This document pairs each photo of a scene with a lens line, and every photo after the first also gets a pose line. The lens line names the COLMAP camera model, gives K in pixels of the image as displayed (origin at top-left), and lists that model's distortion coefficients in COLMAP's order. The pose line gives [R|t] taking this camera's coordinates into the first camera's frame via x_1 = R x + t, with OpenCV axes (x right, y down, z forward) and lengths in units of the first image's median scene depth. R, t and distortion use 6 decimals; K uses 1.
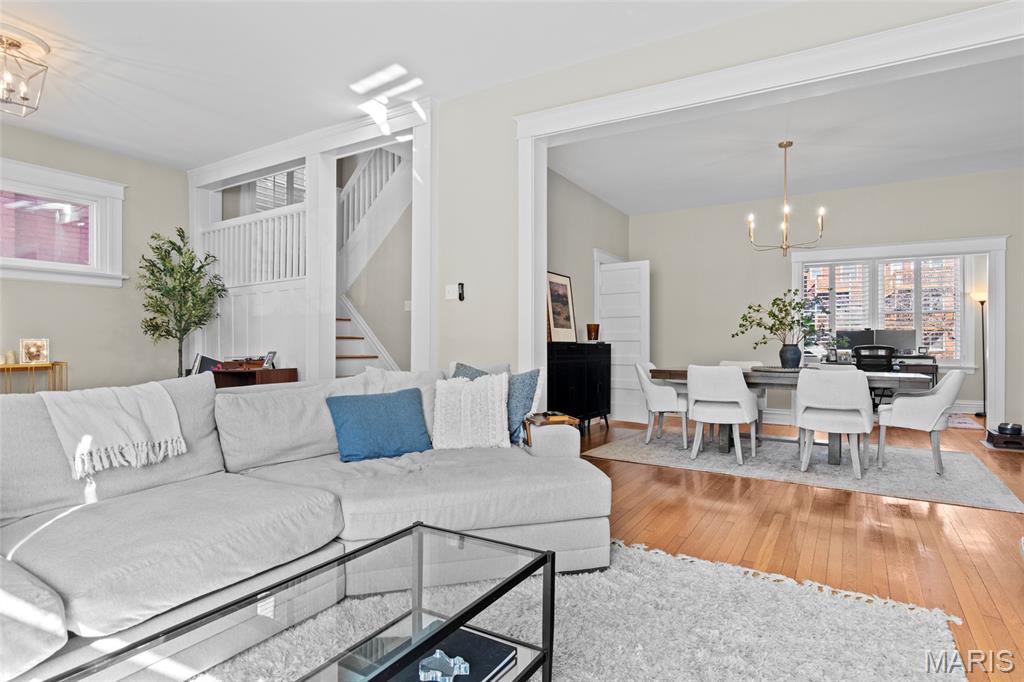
lens RADIAL K [[537.2, 0, 521.0], [0, 537.2, 336.7], [0, 0, 1]] dist [0.001713, 0.000559]
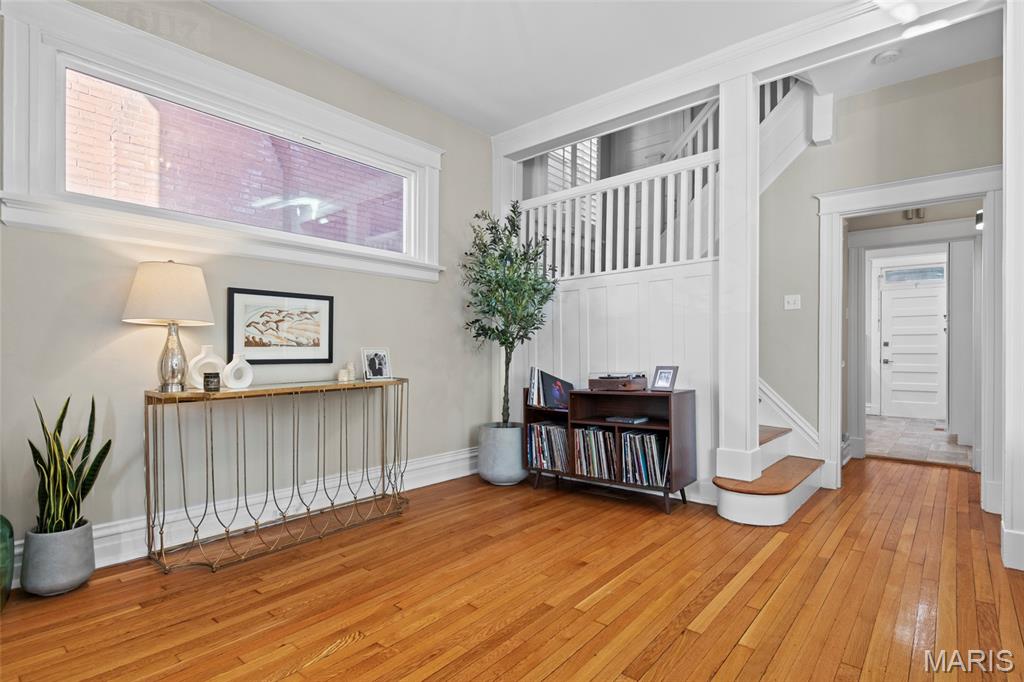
lens RADIAL K [[509.9, 0, 519.9], [0, 509.9, 354.9], [0, 0, 1]] dist [0.002948, -0.001100]
pose [[0.985924, 0.007505, -0.167023, -0.493747], [-0.004086, 0.999775, 0.020805, -0.000057], [0.167142, -0.019830, 0.985733, 0.278105]]
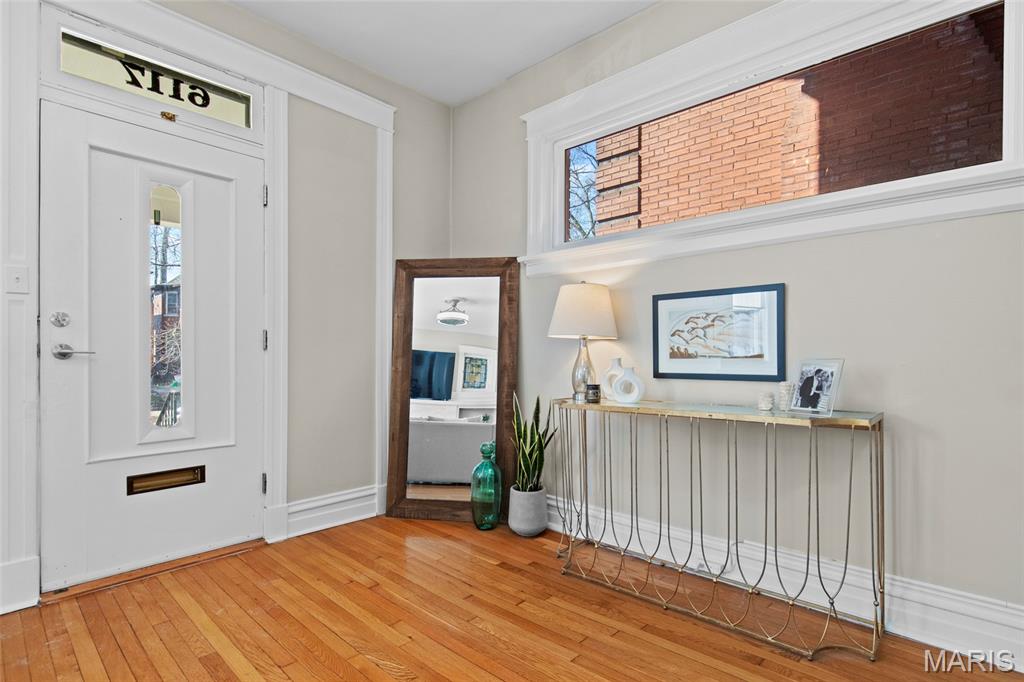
lens RADIAL K [[509.9, 0, 518.7], [0, 509.9, 357.8], [0, 0, 1]] dist [0.002948, -0.001100]
pose [[-0.209699, 0.001561, -0.977765, -0.373225], [0.005468, 0.999985, 0.000424, 0.002126], [0.977751, -0.005257, -0.209704, 0.707121]]
